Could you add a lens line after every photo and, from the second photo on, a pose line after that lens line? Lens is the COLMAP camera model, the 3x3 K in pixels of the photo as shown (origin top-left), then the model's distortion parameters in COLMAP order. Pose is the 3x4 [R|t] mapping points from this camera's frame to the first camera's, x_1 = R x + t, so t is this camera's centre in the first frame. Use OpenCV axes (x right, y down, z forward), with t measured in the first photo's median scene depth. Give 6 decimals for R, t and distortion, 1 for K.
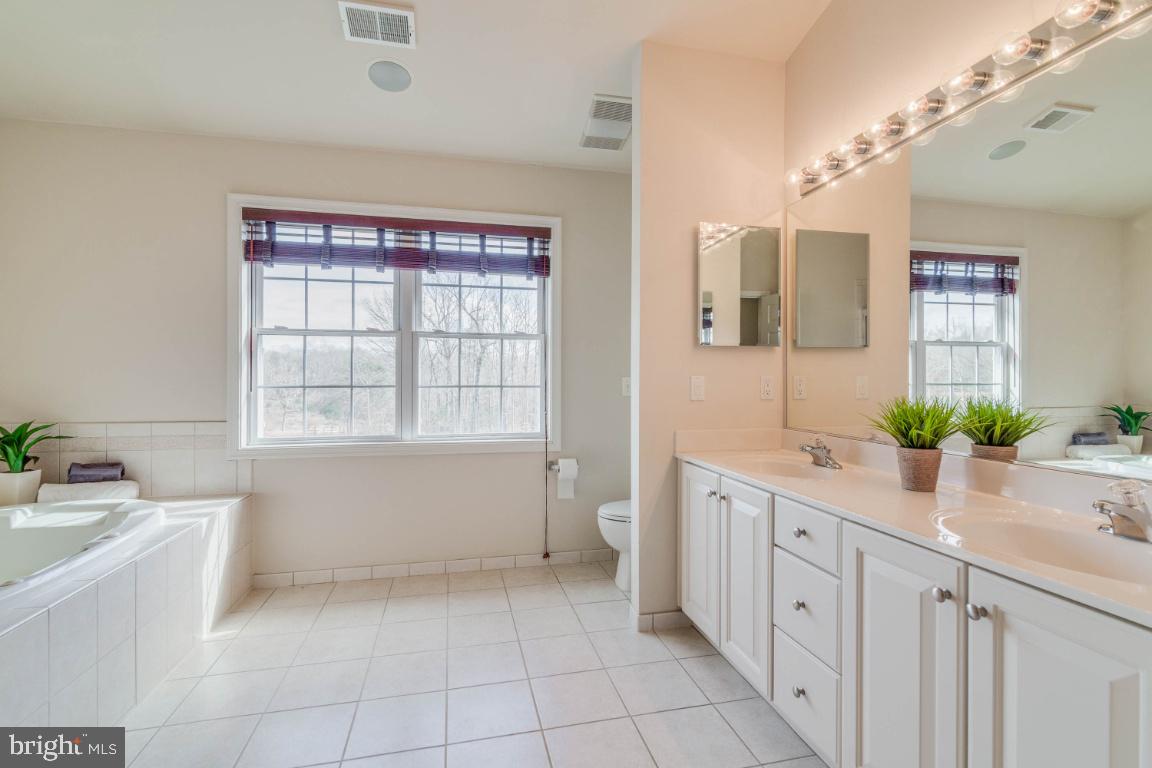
lens RADIAL K [[520.1, 0, 582.3], [0, 520.1, 379.8], [0, 0, 1]] dist [0.004729, -0.001212]
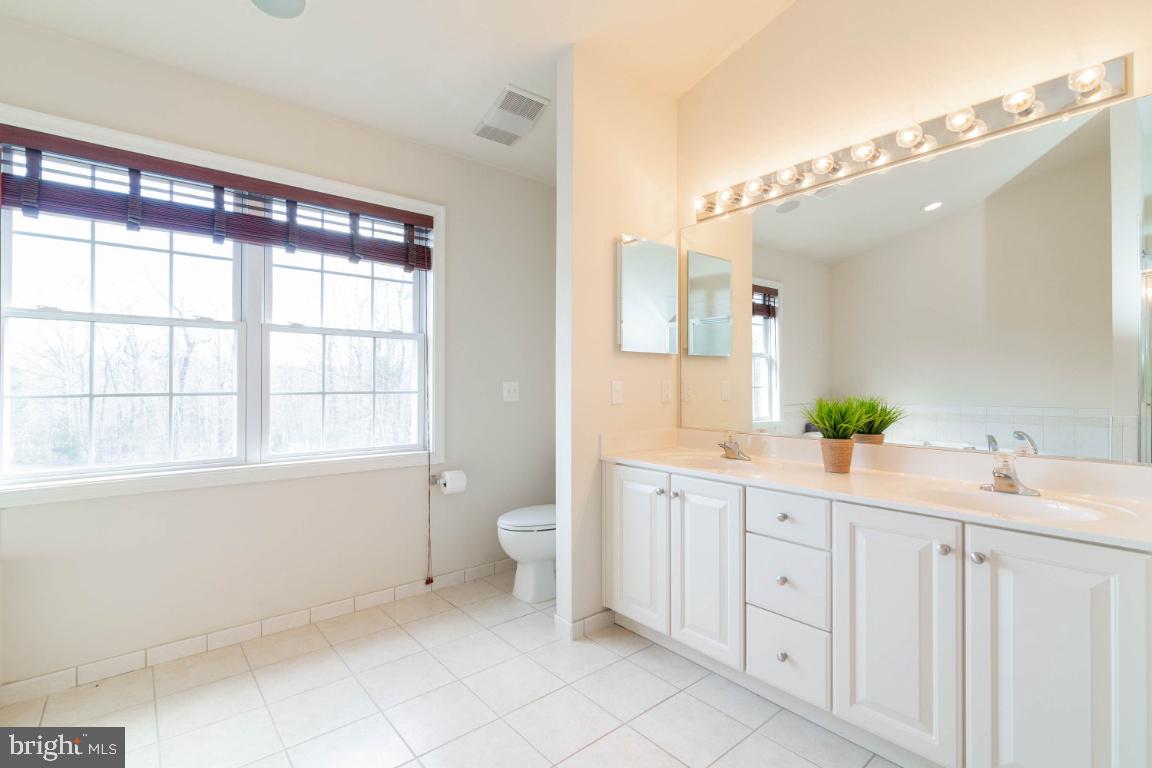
lens RADIAL K [[520.1, 0, 573.5], [0, 520.1, 380.9], [0, 0, 1]] dist [0.004729, -0.001212]
pose [[0.896788, 0.001165, 0.442459, -0.268838], [0.002355, 0.999970, -0.007407, 0.000802], [-0.442454, 0.007684, 0.896758, 0.092860]]
